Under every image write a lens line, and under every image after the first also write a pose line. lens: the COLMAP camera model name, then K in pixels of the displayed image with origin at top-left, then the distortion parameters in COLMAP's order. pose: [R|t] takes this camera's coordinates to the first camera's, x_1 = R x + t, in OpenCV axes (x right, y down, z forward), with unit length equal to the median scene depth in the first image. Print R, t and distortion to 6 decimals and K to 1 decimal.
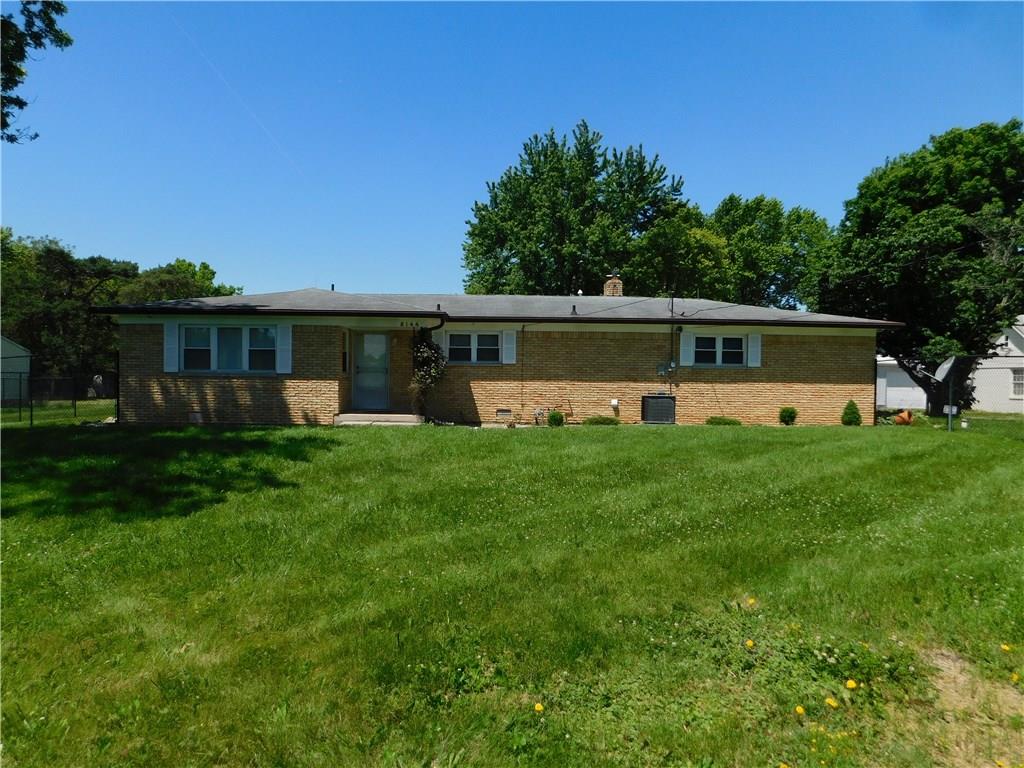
lens RADIAL K [[684.1, 0, 515.0], [0, 684.1, 382.1], [0, 0, 1]] dist [-0.065310, 0.065567]
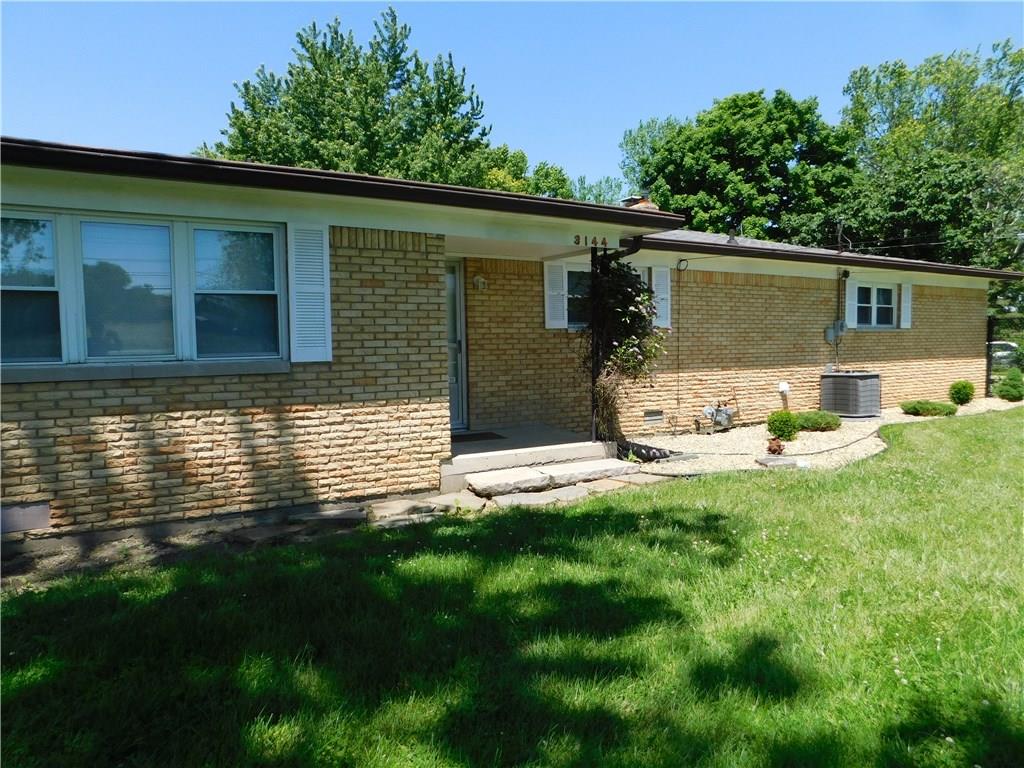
lens RADIAL K [[684.1, 0, 512.9], [0, 684.1, 393.9], [0, 0, 1]] dist [-0.065310, 0.065567]
pose [[0.877691, -0.058245, 0.475674, -0.376154], [0.024956, 0.996795, 0.076008, -0.018496], [-0.478576, -0.054841, 0.876332, 0.569864]]
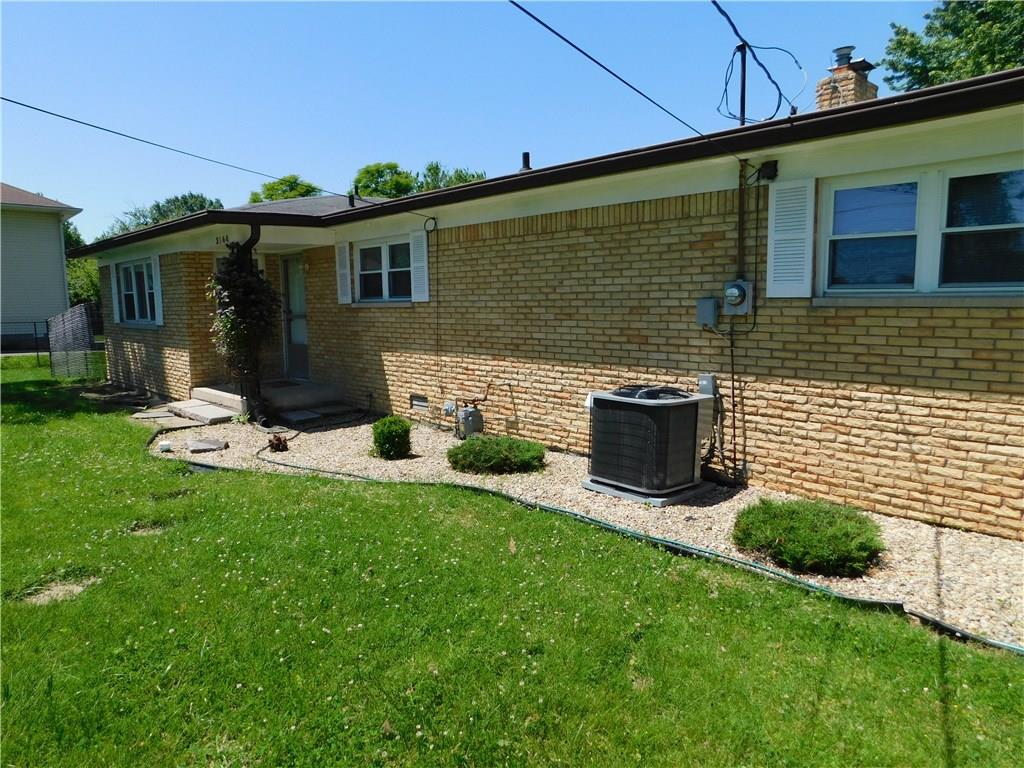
lens RADIAL K [[684.1, 0, 509.8], [0, 684.1, 381.5], [0, 0, 1]] dist [-0.065310, 0.065567]
pose [[0.655292, 0.071014, -0.752030, 0.393884], [0.037966, 0.991216, 0.126682, -0.029807], [0.754421, -0.111566, 0.646840, 0.729747]]
